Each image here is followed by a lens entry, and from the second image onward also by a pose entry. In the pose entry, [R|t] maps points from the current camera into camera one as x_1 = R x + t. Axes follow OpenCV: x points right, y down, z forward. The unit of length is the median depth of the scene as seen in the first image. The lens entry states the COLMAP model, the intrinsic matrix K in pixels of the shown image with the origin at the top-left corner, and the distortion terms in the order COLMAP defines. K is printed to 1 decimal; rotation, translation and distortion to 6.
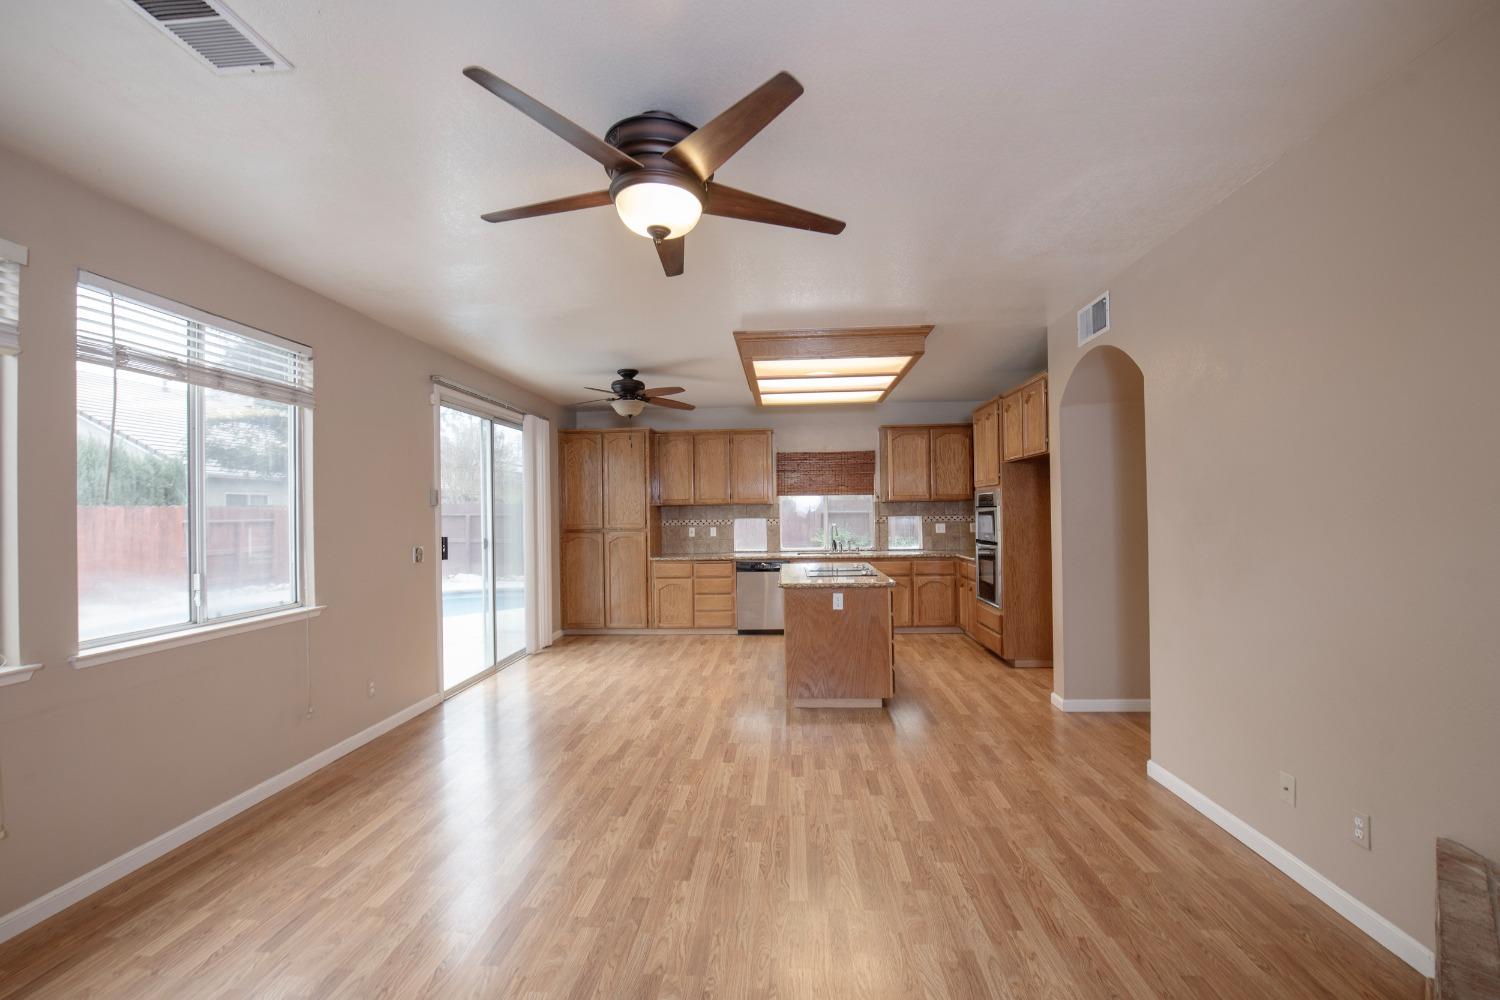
lens RADIAL K [[607.2, 0, 752.7], [0, 607.2, 506.5], [0, 0, 1]] dist [-0.023445, -0.000022]
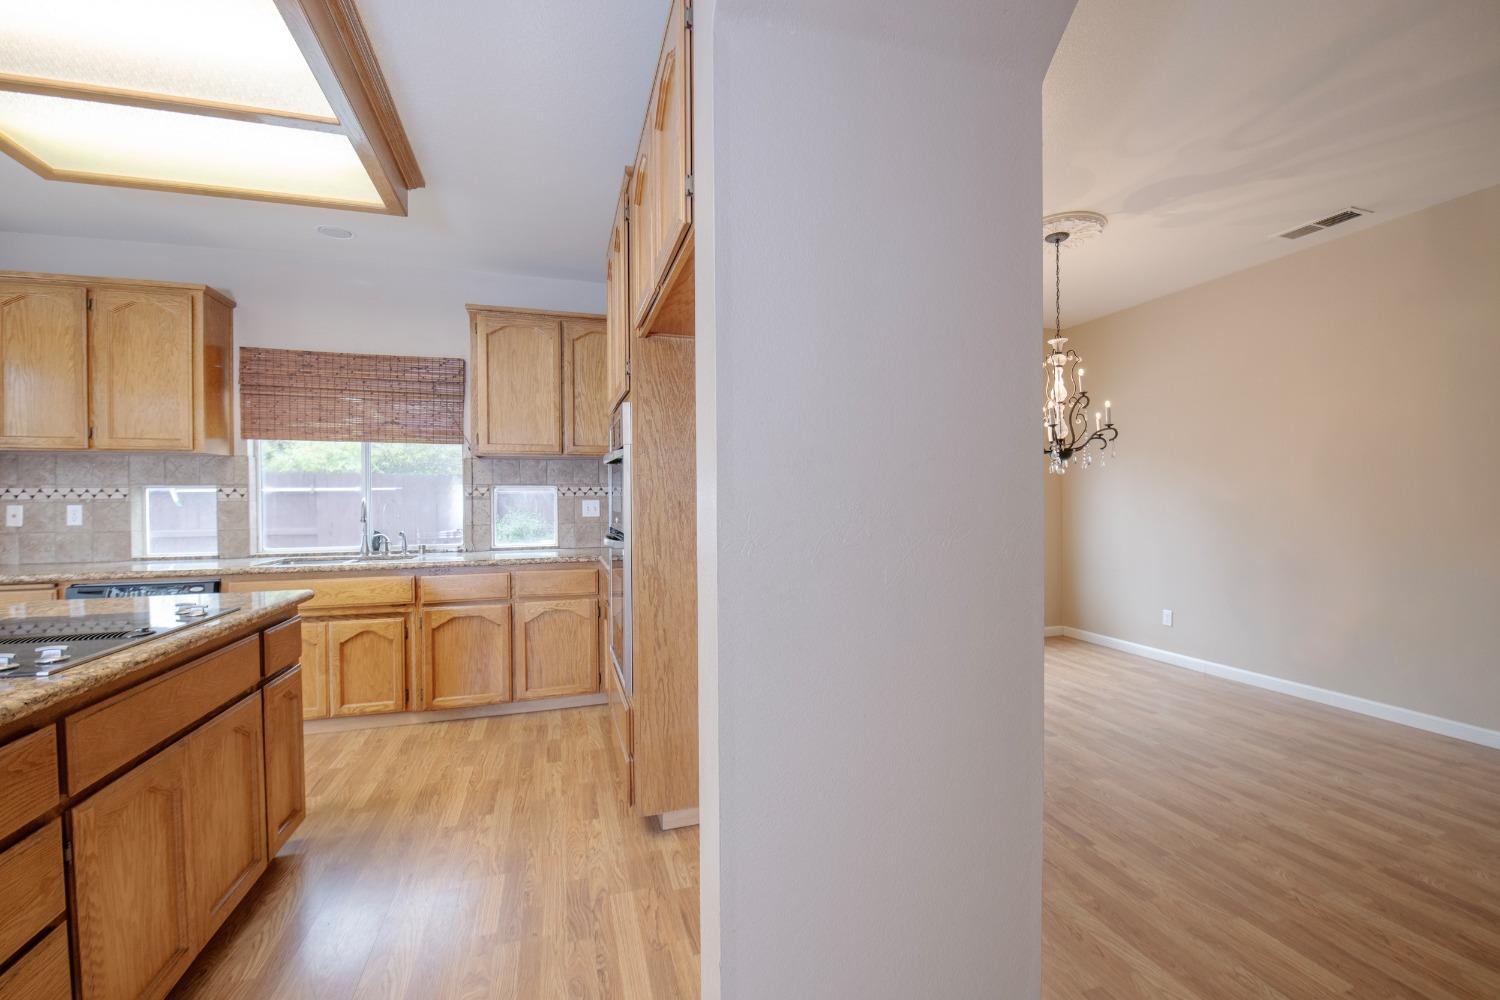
lens RADIAL K [[611.0, 0, 755.1], [0, 611.0, 507.9], [0, 0, 1]] dist [-0.020509, -0.000659]
pose [[0.929389, 0.004114, 0.369079, 0.299609], [-0.010595, 0.999823, 0.015536, 0.030837], [-0.368950, -0.018350, 0.929268, 0.521160]]
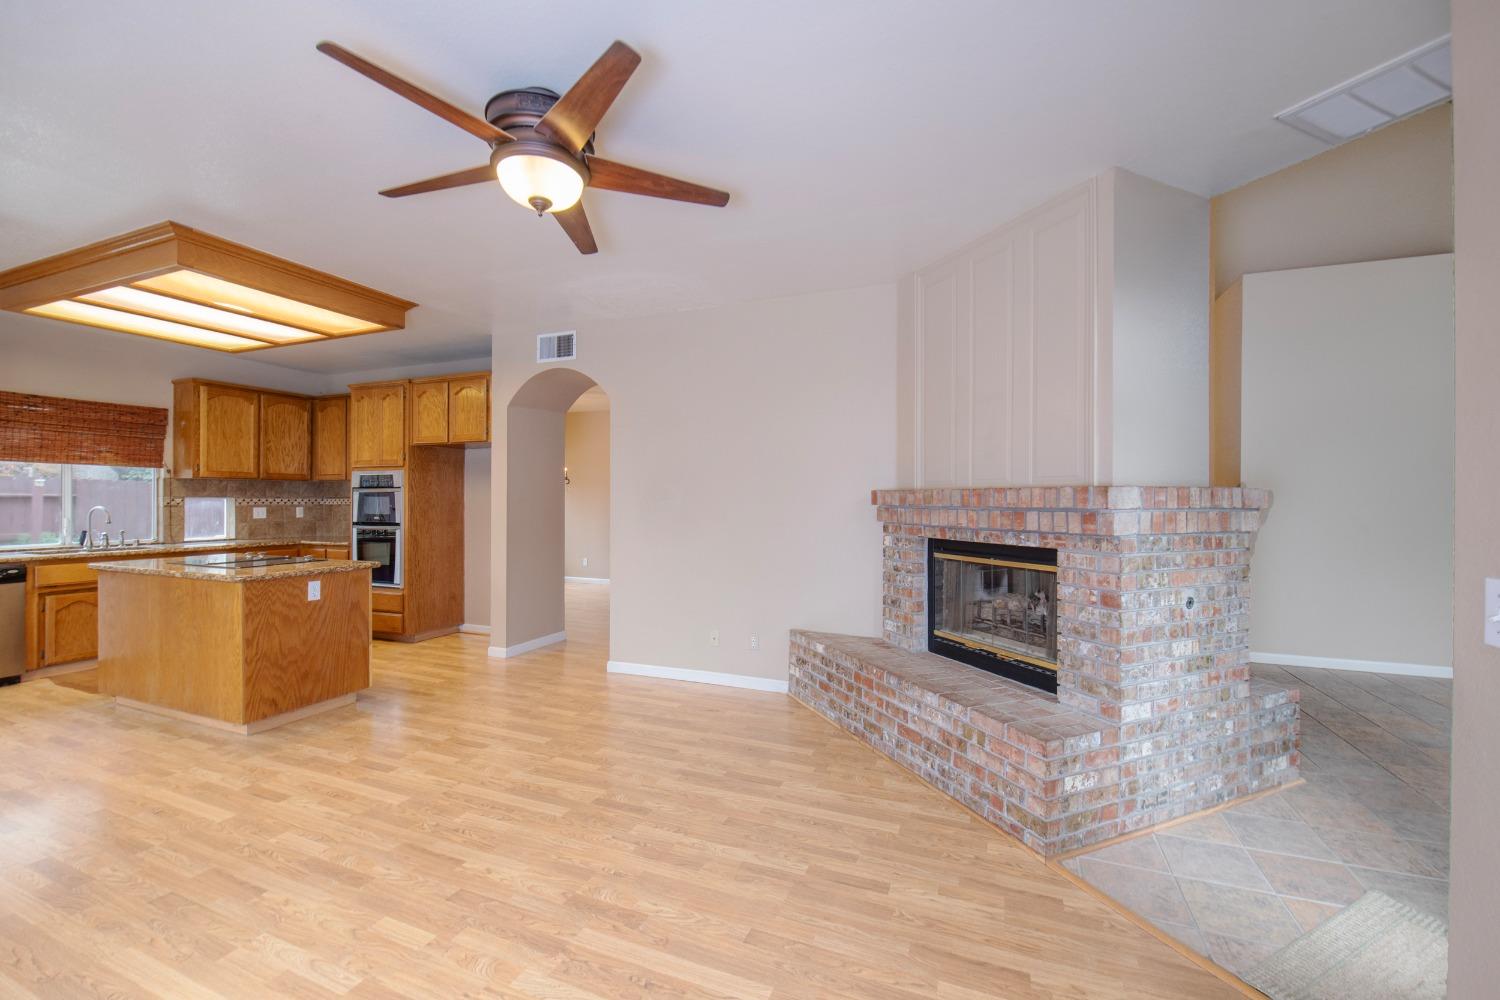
lens RADIAL K [[611.4, 0, 752.1], [0, 611.4, 495.6], [0, 0, 1]] dist [-0.001945, -0.003732]
pose [[0.313426, 0.023187, 0.949329, -0.345395], [-0.015989, 0.999689, -0.019138, 0.021000], [-0.949478, -0.009180, 0.313700, 0.105320]]
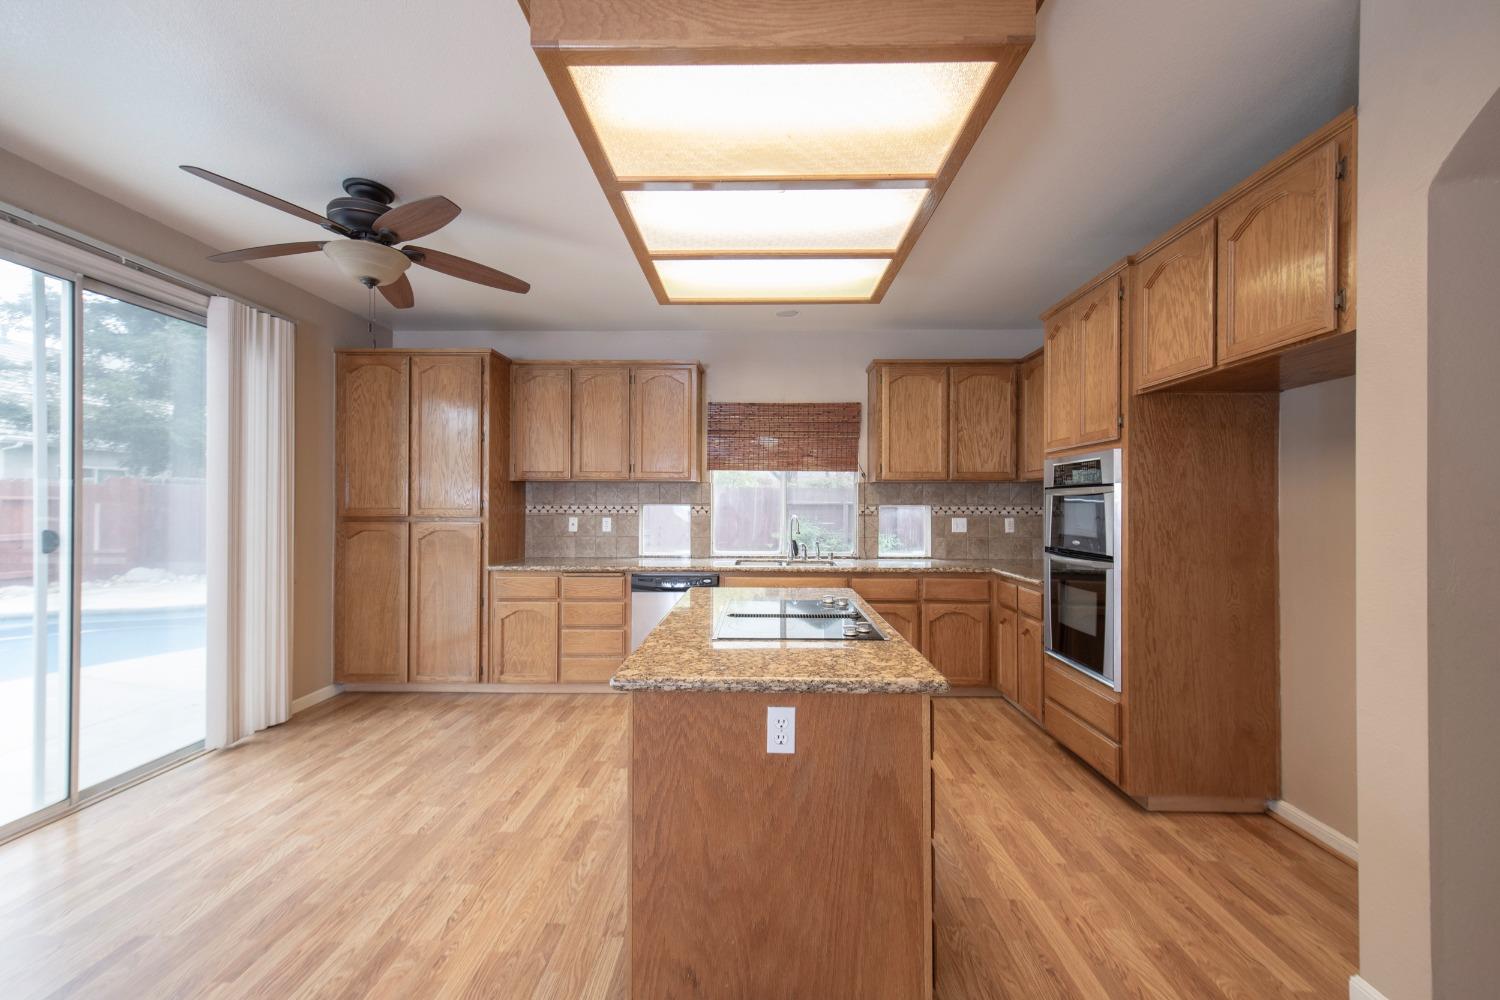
lens RADIAL K [[590.1, 0, 751.8], [0, 590.1, 503.0], [0, 0, 1]] dist [0.008498, -0.000081]
pose [[0.998862, 0.019280, 0.043612, 0.075843], [-0.019487, 0.999801, 0.004312, 0.017008], [-0.043520, -0.005157, 0.999039, 0.470721]]
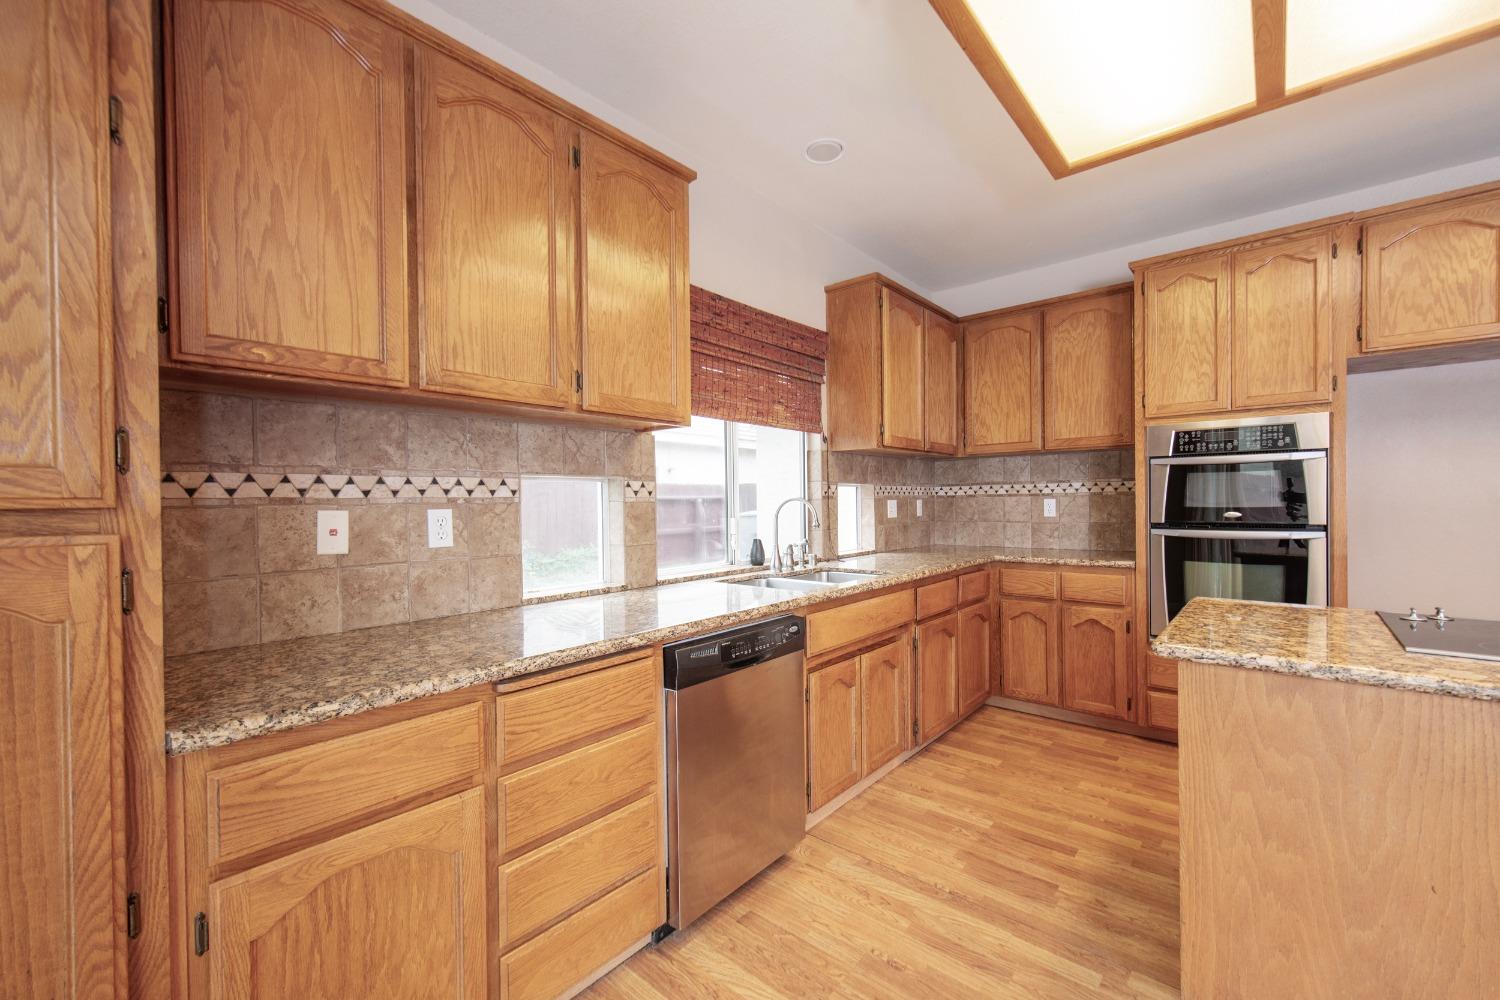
lens RADIAL K [[614.6, 0, 751.0], [0, 614.6, 507.1], [0, 0, 1]] dist [0.002862, -0.000271]
pose [[0.603628, 0.000362, 0.797266, -0.230906], [-0.003029, 0.999994, 0.001839, 0.041383], [-0.797260, -0.003525, 0.603626, 0.957434]]
